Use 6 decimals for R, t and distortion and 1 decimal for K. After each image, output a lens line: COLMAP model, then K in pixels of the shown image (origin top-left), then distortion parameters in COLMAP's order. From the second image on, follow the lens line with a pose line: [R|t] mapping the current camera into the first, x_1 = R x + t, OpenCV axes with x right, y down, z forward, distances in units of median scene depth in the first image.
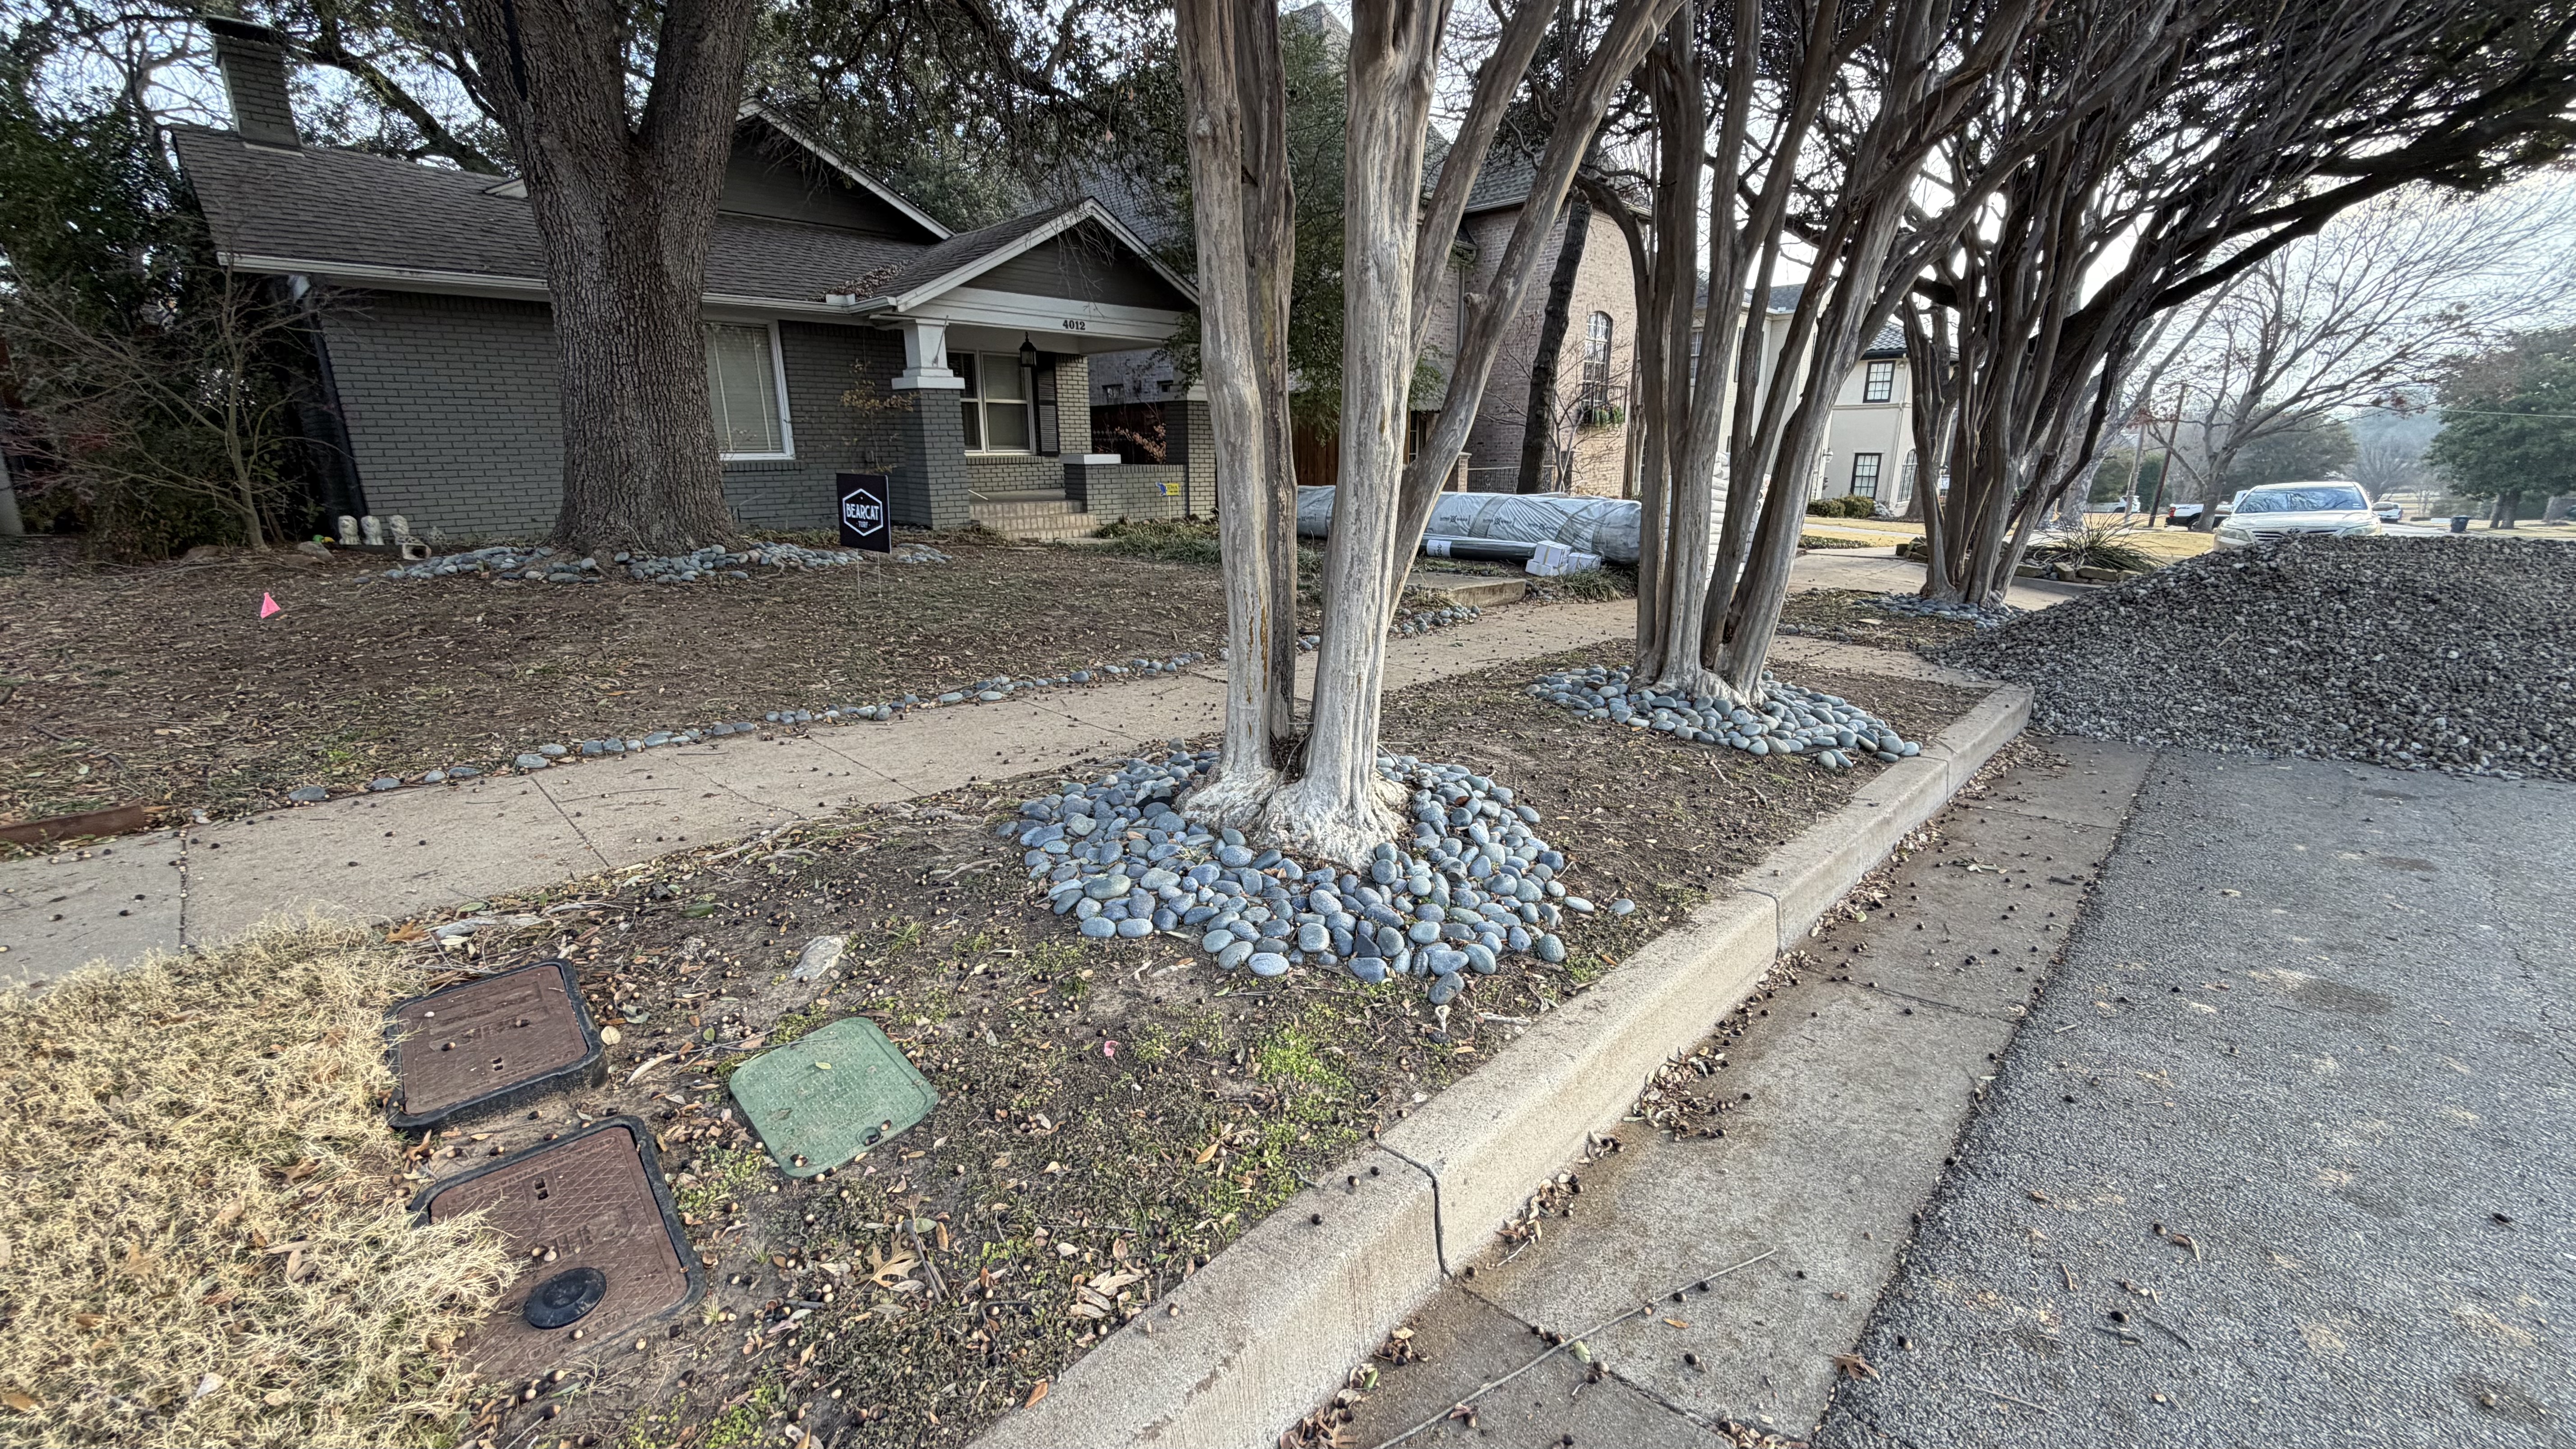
lens RADIAL K [[1025.1, 0, 1283.8], [0, 1025.1, 727.3], [0, 0, 1]] dist [0.000467, -0.000493]
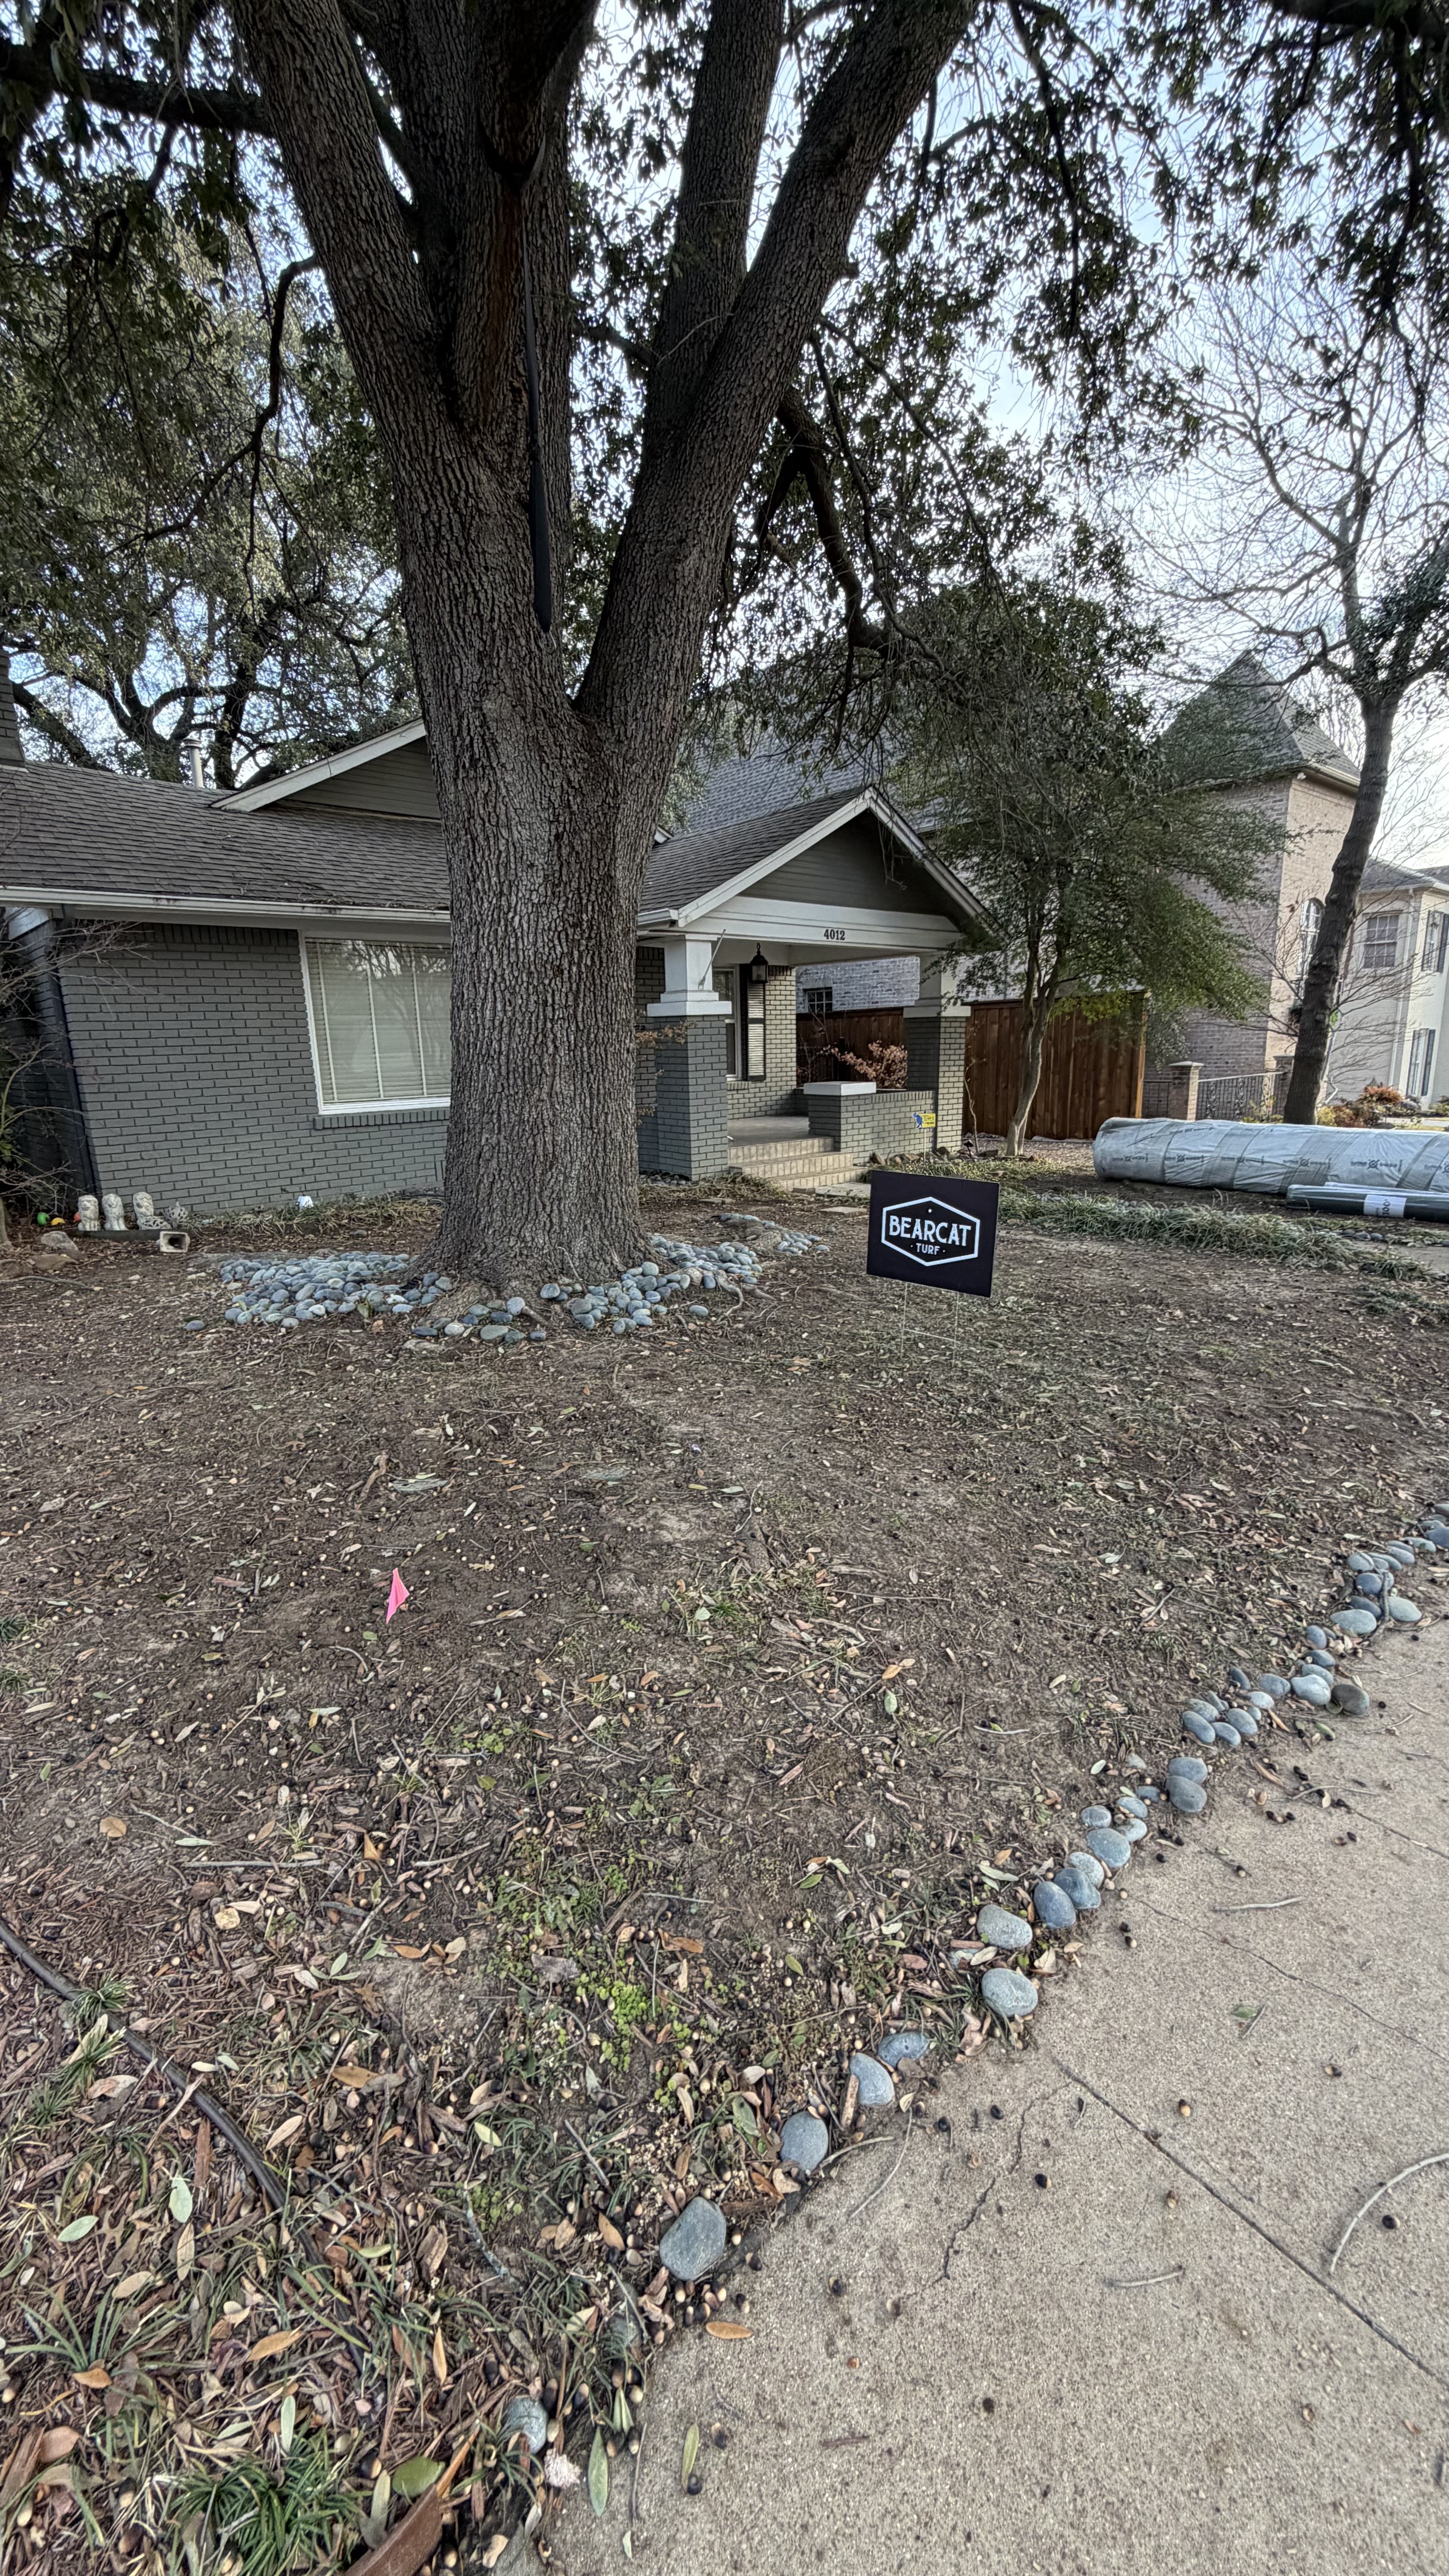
lens RADIAL K [[1023.6, 0, 721.2], [0, 1023.6, 1283.7], [0, 0, 1]] dist [-0.000032, -0.000127]
pose [[0.996771, -0.003440, -0.080221, -0.258814], [0.000550, 0.999351, -0.036029, -0.079911], [0.080293, 0.035868, 0.996126, 0.171647]]
